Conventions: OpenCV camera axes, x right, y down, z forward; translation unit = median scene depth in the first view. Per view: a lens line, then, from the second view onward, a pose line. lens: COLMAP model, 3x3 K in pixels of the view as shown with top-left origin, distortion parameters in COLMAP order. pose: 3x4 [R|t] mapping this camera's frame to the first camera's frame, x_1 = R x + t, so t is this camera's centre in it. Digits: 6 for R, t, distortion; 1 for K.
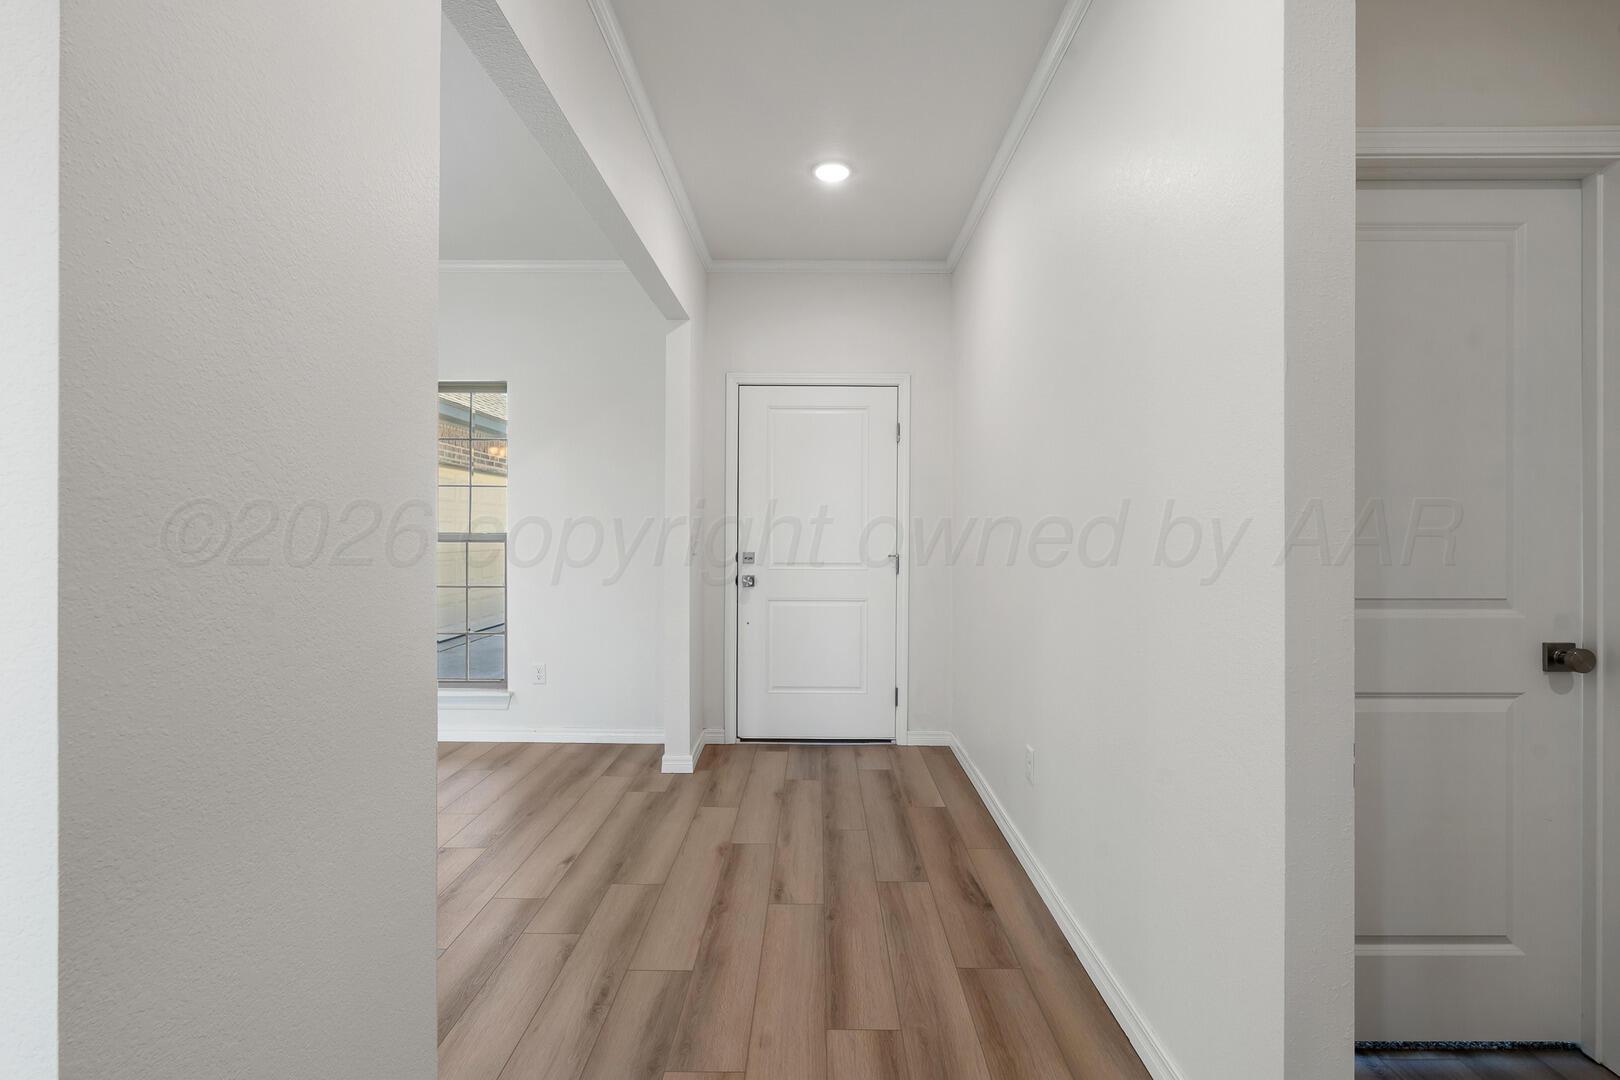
lens RADIAL K [[742.1, 0, 812.6], [0, 742.1, 528.3], [0, 0, 1]] dist [-0.003378, -0.000154]
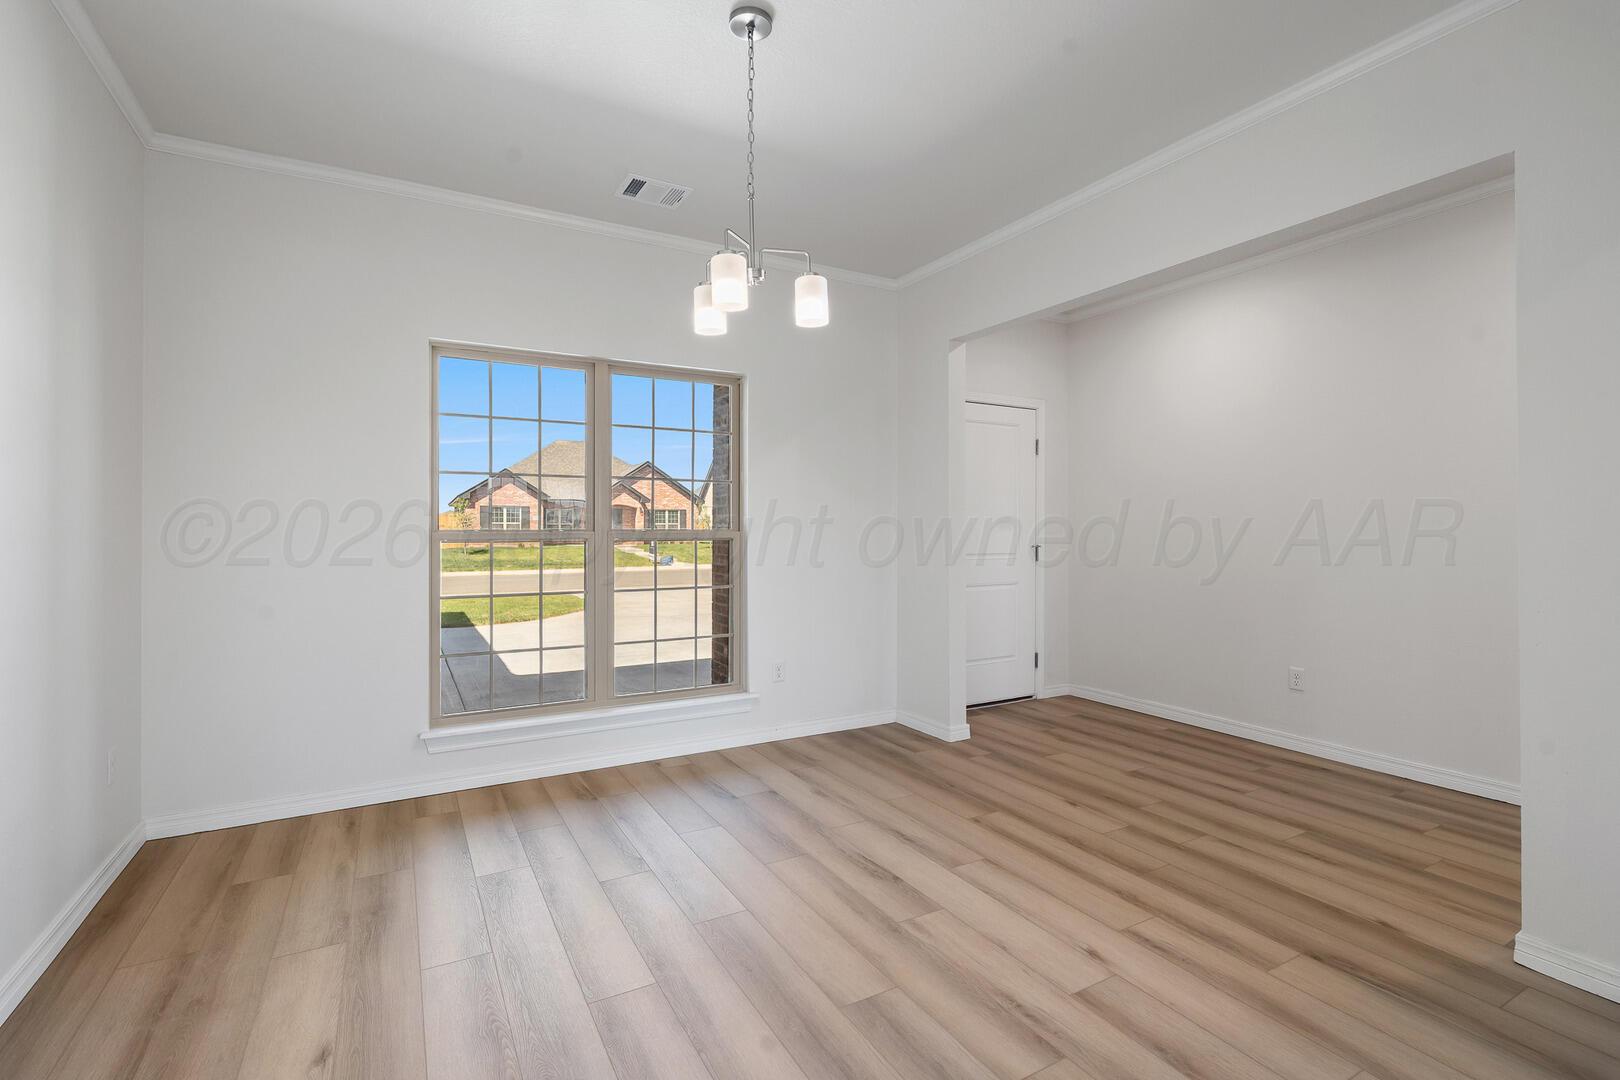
lens RADIAL K [[742.1, 0, 812.6], [0, 742.1, 528.3], [0, 0, 1]] dist [-0.003378, -0.000154]
pose [[0.867748, -0.007641, 0.496946, -0.986194], [0.003337, 0.999949, 0.009548, -0.008297], [-0.496993, -0.006627, 0.867729, 0.130529]]
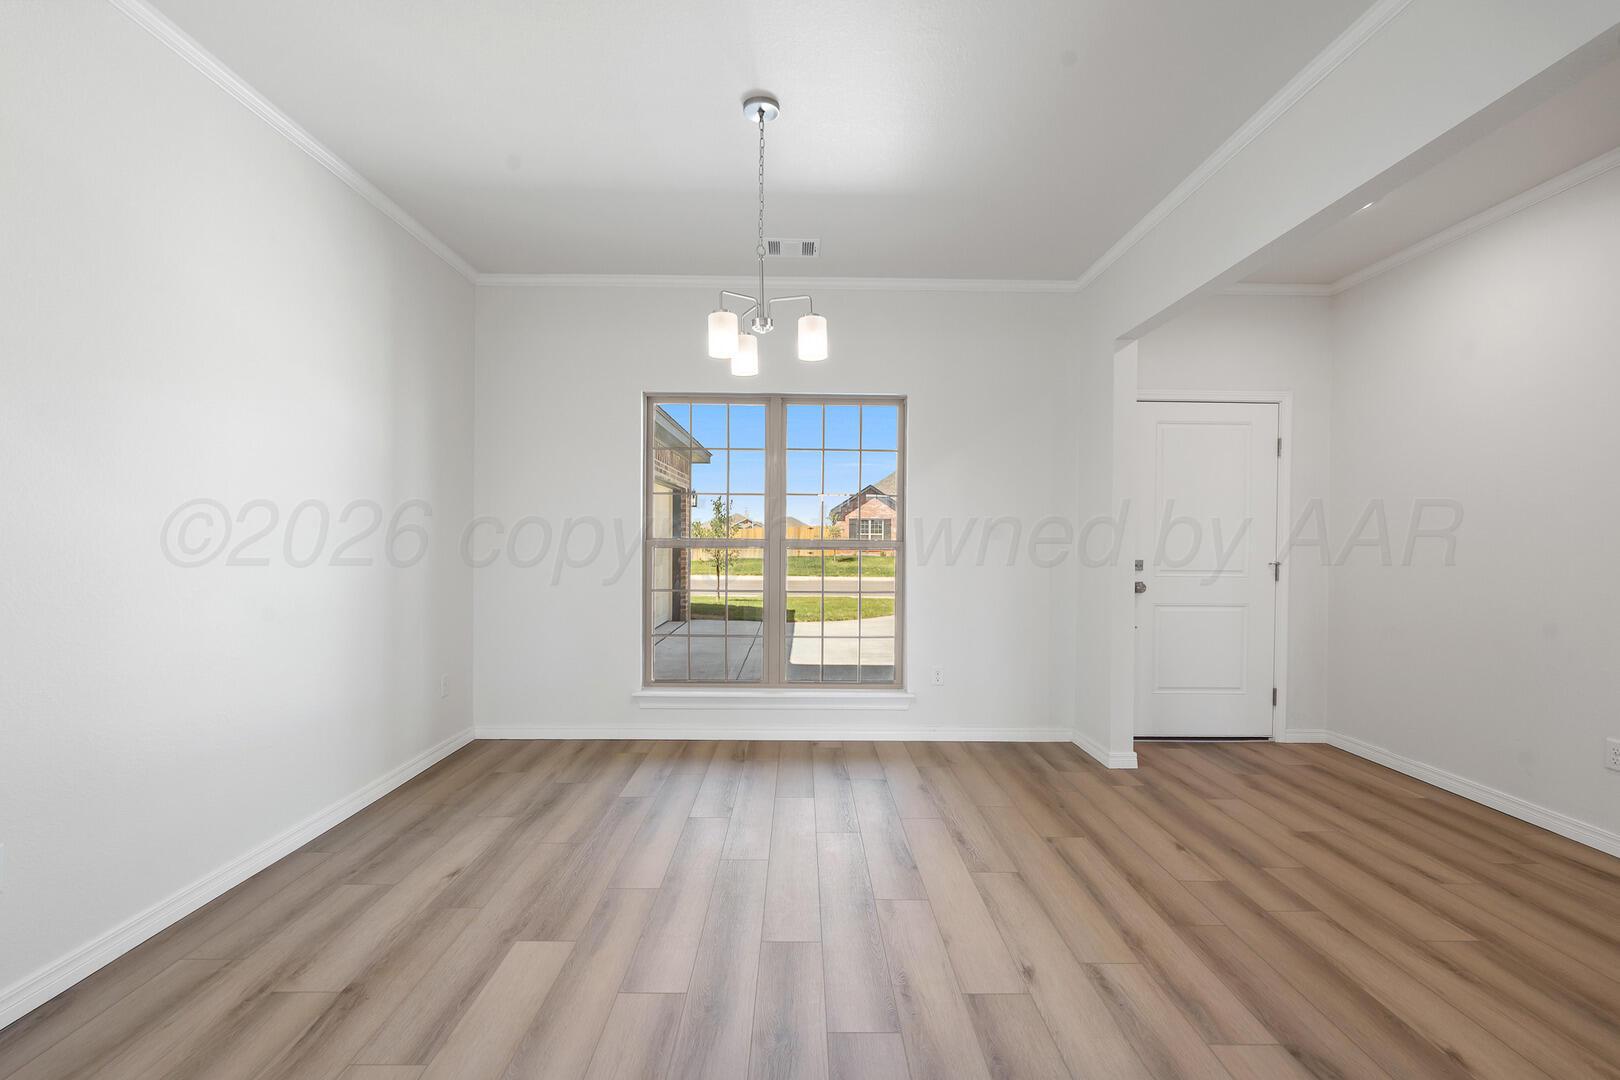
lens RADIAL K [[733.9, 0, 806.7], [0, 733.9, 543.9], [0, 0, 1]] dist [-0.004565, 0.000153]
pose [[0.999883, 0.001356, 0.015212, -0.681137], [-0.001575, 0.999896, 0.014366, -0.006162], [-0.015191, -0.014388, 0.999781, -0.038532]]
